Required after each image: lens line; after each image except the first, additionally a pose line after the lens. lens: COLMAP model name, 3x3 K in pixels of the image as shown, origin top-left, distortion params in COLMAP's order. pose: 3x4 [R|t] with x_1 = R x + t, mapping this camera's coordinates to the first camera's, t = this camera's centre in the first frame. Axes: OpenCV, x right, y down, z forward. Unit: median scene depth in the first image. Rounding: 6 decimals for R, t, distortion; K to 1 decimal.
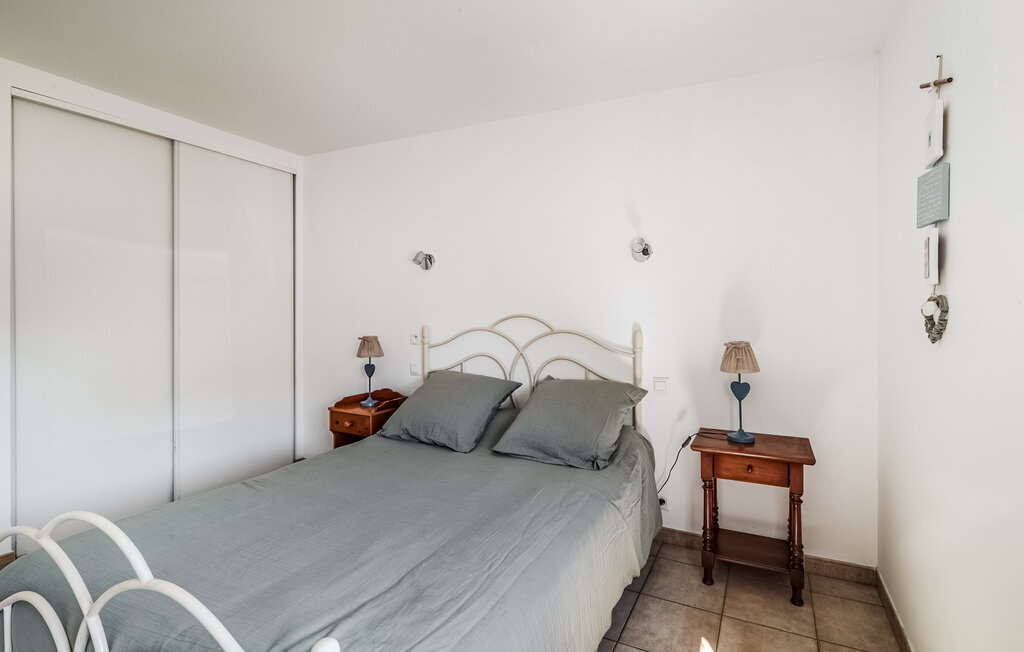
lens RADIAL K [[481.7, 0, 528.4], [0, 481.7, 318.9], [0, 0, 1]] dist [0.003752, 0.000669]
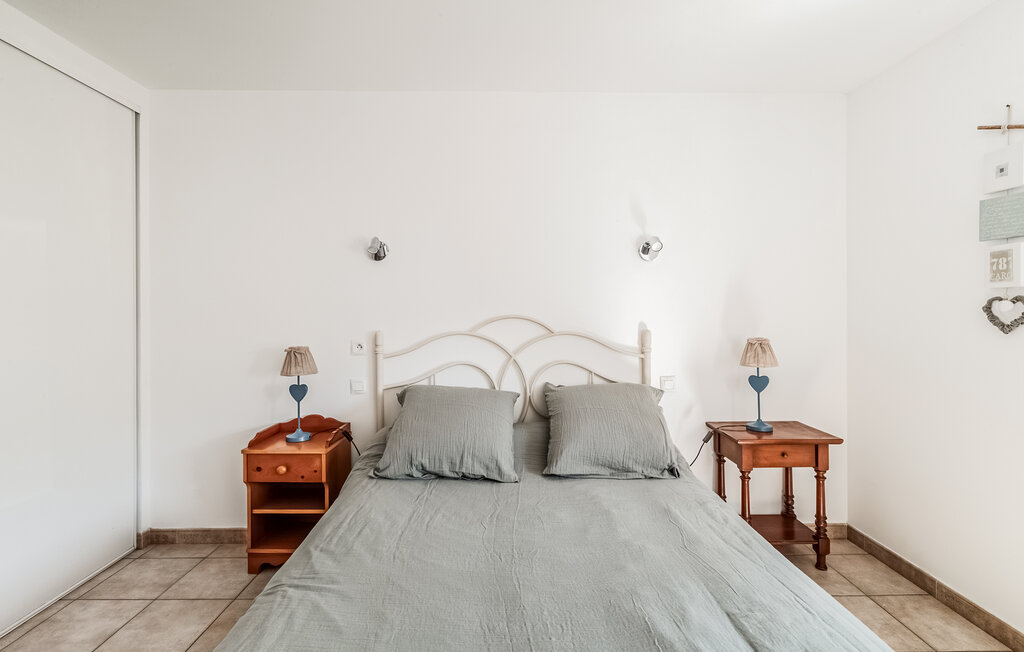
lens RADIAL K [[481.7, 0, 511.4], [0, 481.7, 320.4], [0, 0, 1]] dist [0.003752, 0.000669]
pose [[0.898332, -0.012123, 0.439150, -0.447944], [0.014739, 0.999888, -0.002548, 0.002773], [-0.439069, 0.008761, 0.898410, 0.233153]]
